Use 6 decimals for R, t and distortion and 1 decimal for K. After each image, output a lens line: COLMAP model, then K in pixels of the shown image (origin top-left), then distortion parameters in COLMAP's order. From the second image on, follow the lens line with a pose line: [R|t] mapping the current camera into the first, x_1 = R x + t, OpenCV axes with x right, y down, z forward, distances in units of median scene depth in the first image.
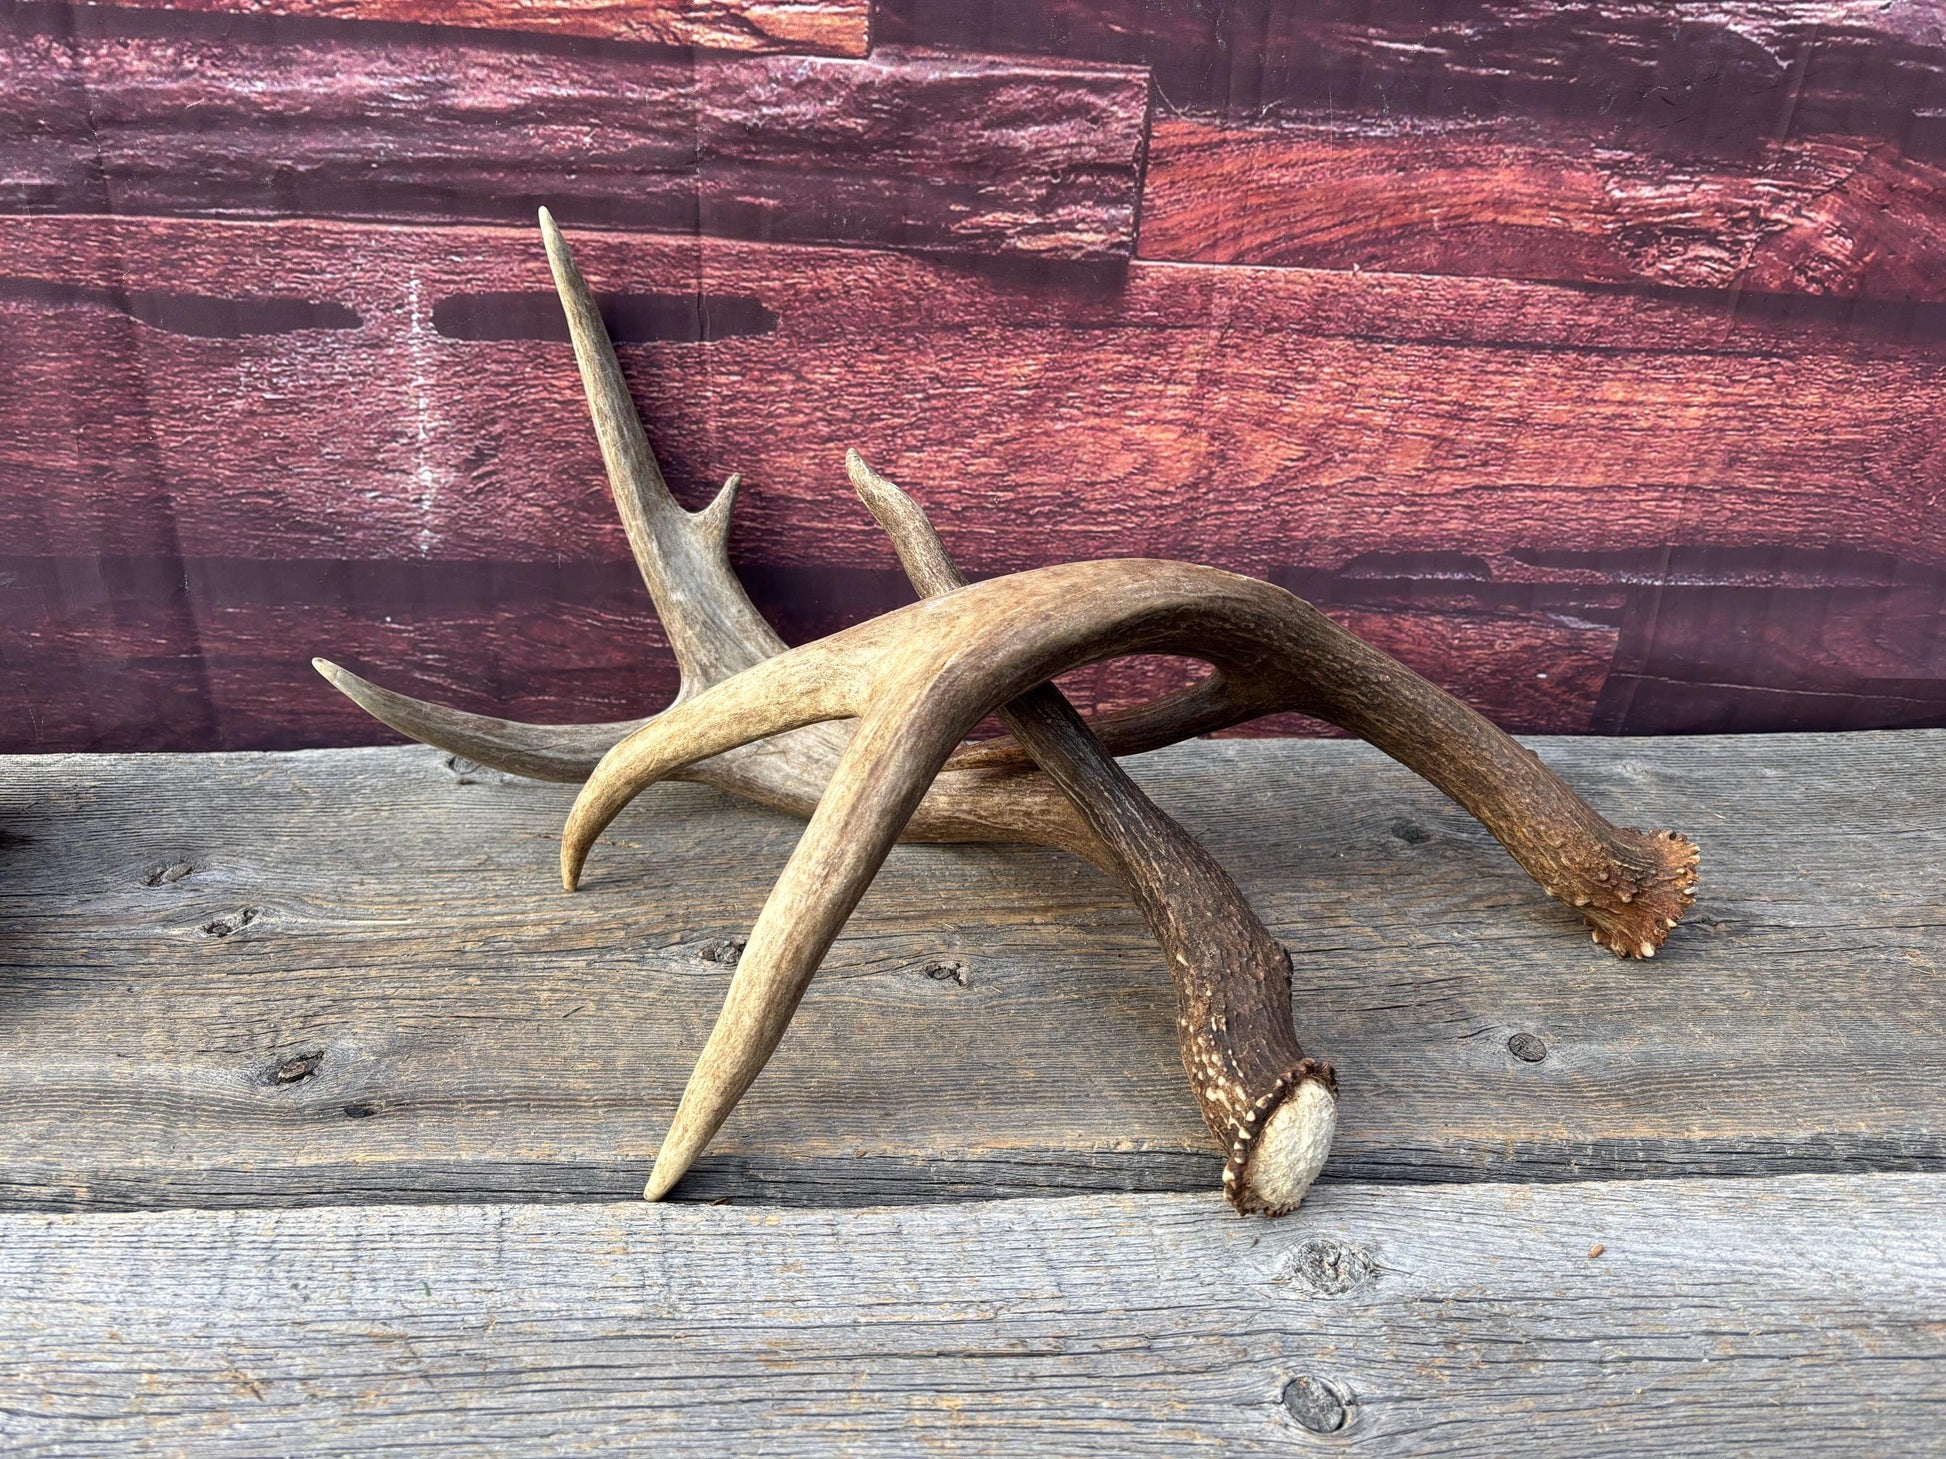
lens RADIAL K [[1373.9, 0, 941.2], [0, 1373.9, 711.9], [0, 0, 1]] dist [0.037053, -0.032927]
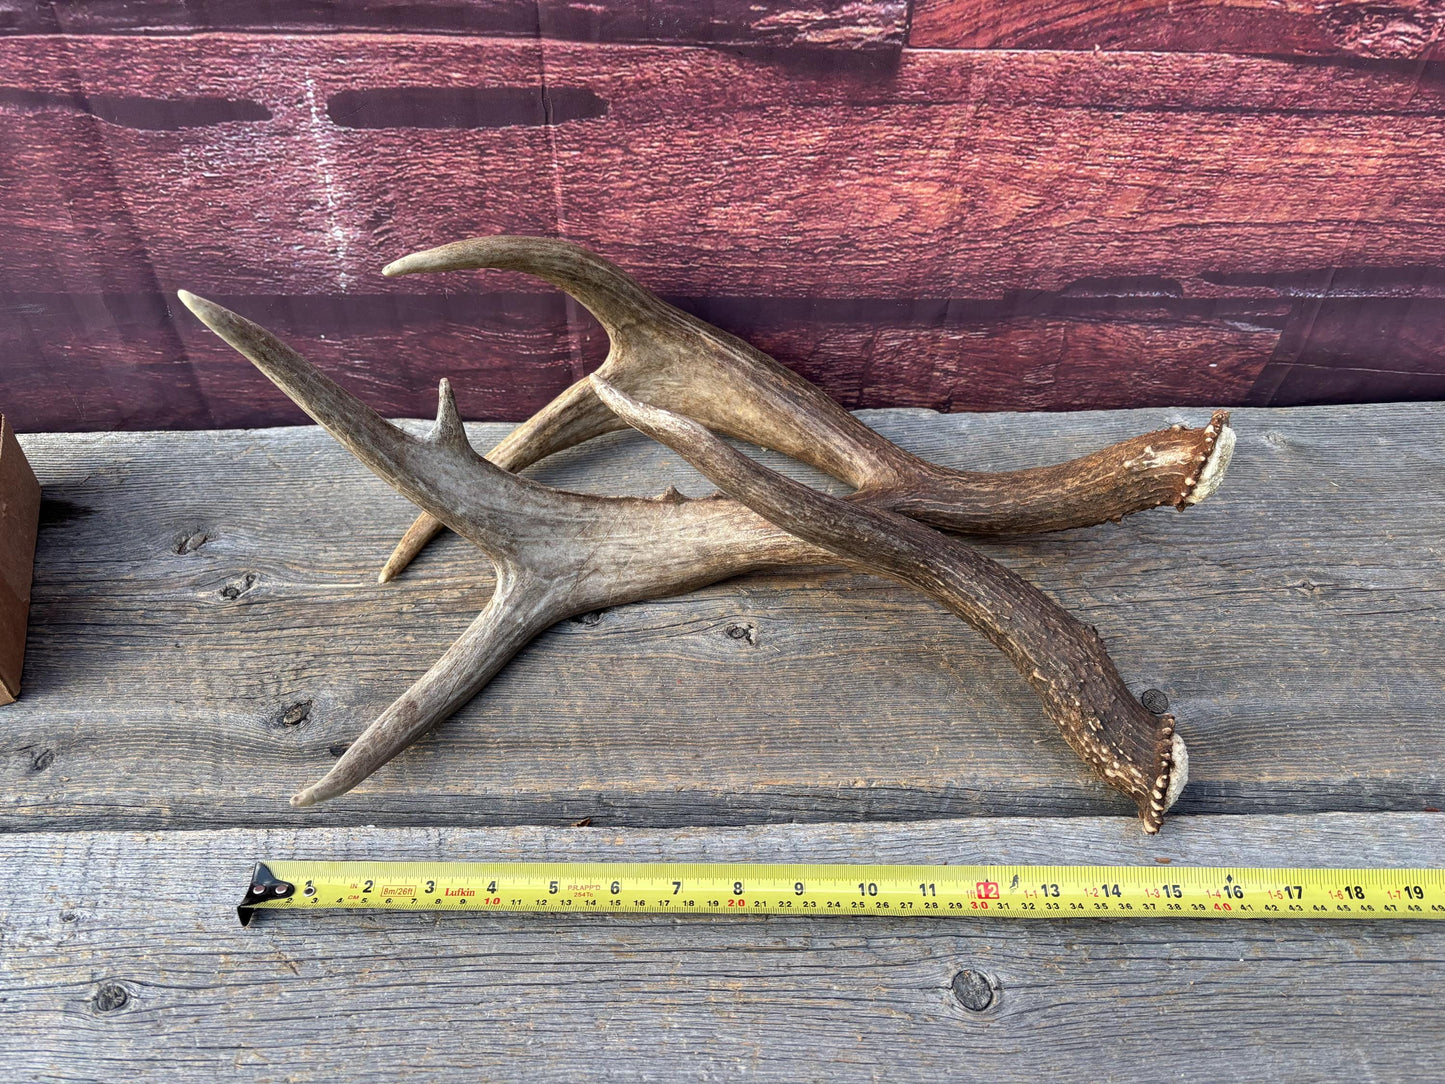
lens RADIAL K [[1022.7, 0, 713.5], [0, 1022.7, 502.5], [0, 0, 1]] dist [0.012470, 0.006790]
pose [[0.998991, 0.009864, -0.043821, 0.016950], [0.003628, 0.954687, 0.297591, -0.216361], [0.044771, -0.297450, 0.953687, 0.040192]]
